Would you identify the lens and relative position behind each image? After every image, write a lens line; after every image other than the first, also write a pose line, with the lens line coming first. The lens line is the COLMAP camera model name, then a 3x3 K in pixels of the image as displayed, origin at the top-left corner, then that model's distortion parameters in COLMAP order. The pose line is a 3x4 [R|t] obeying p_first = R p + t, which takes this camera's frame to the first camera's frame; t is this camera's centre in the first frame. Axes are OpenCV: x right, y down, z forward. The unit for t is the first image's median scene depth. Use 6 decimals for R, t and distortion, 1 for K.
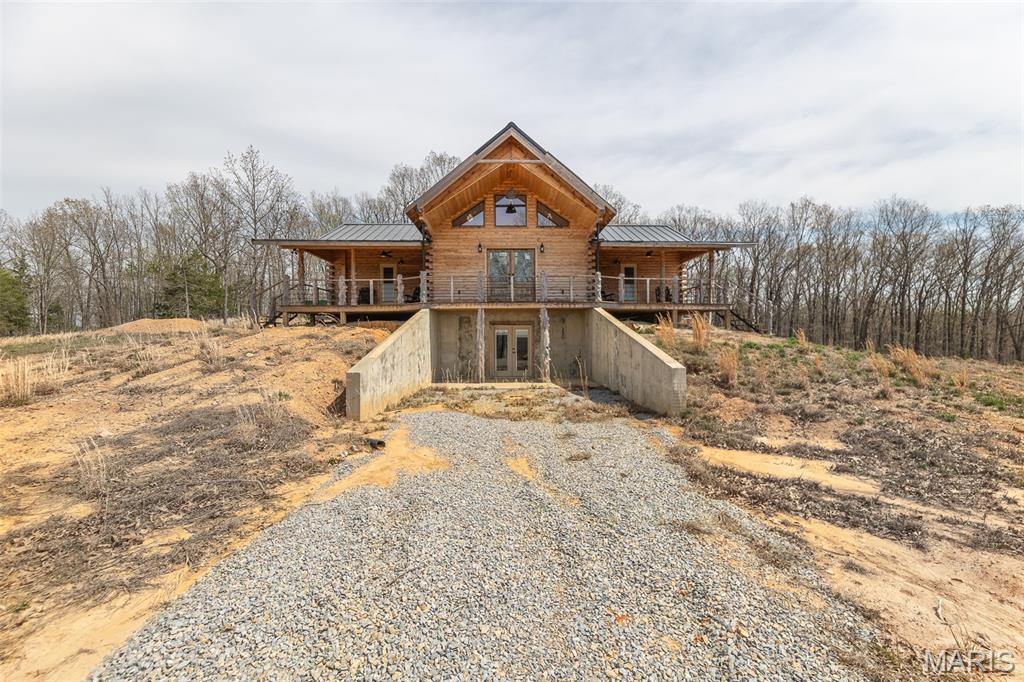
lens RADIAL K [[422.1, 0, 520.2], [0, 422.1, 345.5], [0, 0, 1]] dist [-0.017000, -0.000061]
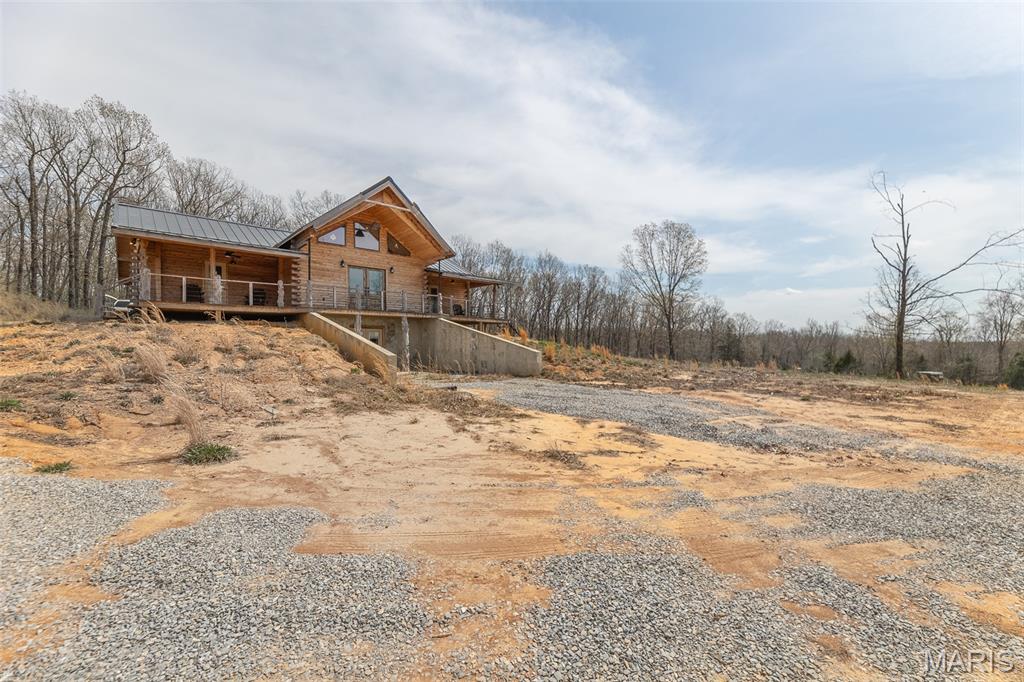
lens RADIAL K [[422.1, 0, 520.2], [0, 422.1, 345.5], [0, 0, 1]] dist [-0.017000, -0.000061]
pose [[0.747172, 0.000393, 0.664630, -0.529096], [0.013138, 0.999796, -0.015360, 0.026967], [-0.664501, 0.020209, 0.747014, -0.232222]]
